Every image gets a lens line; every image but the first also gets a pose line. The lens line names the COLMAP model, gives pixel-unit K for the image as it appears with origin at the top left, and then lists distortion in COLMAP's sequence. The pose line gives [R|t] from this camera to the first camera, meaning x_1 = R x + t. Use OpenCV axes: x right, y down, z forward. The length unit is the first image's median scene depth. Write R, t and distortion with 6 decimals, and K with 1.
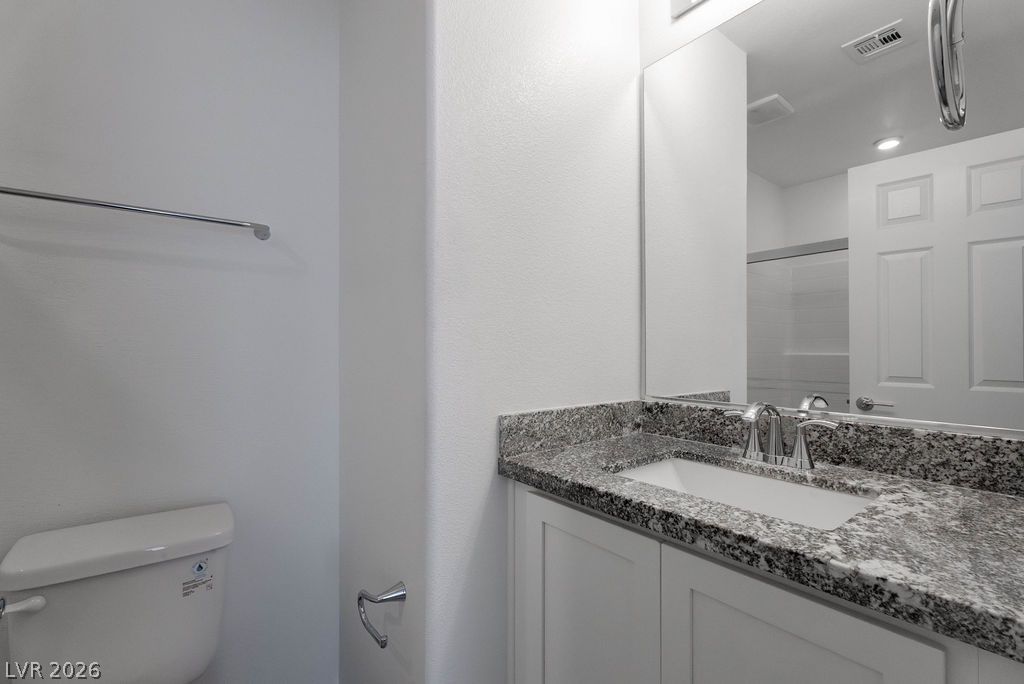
lens RADIAL K [[458.7, 0, 510.9], [0, 458.7, 344.4], [0, 0, 1]] dist [-0.000409, 0.000580]
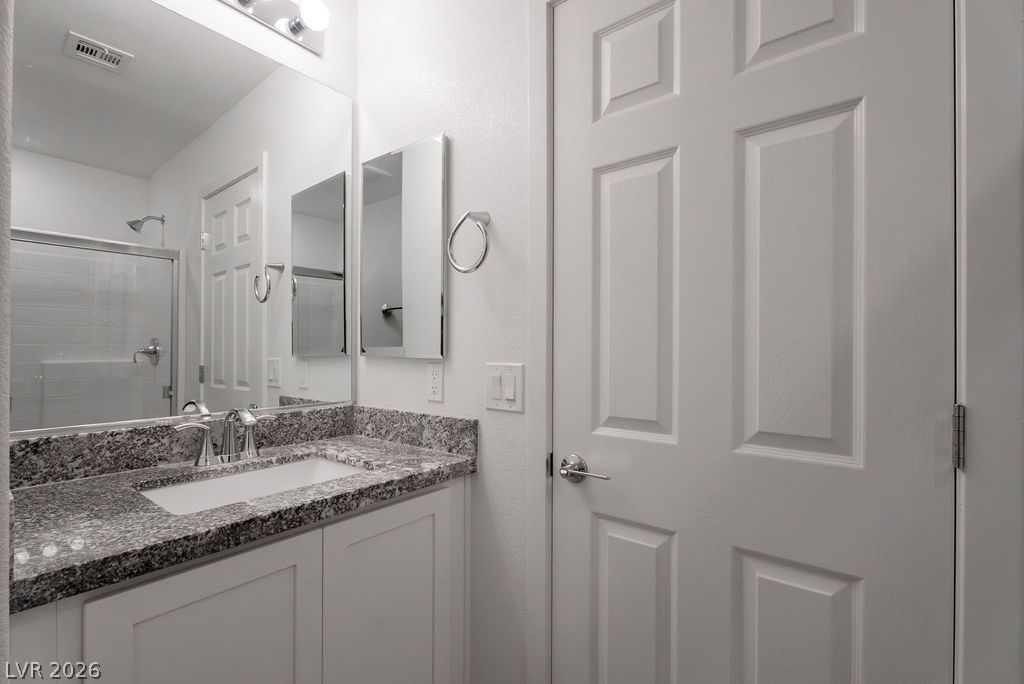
lens RADIAL K [[458.7, 0, 507.1], [0, 458.7, 343.2], [0, 0, 1]] dist [-0.000409, 0.000580]
pose [[-0.235162, 0.015452, 0.971833, -0.807500], [-0.009809, 0.999785, -0.018270, -0.021580], [-0.971907, -0.013829, -0.234960, 0.709939]]
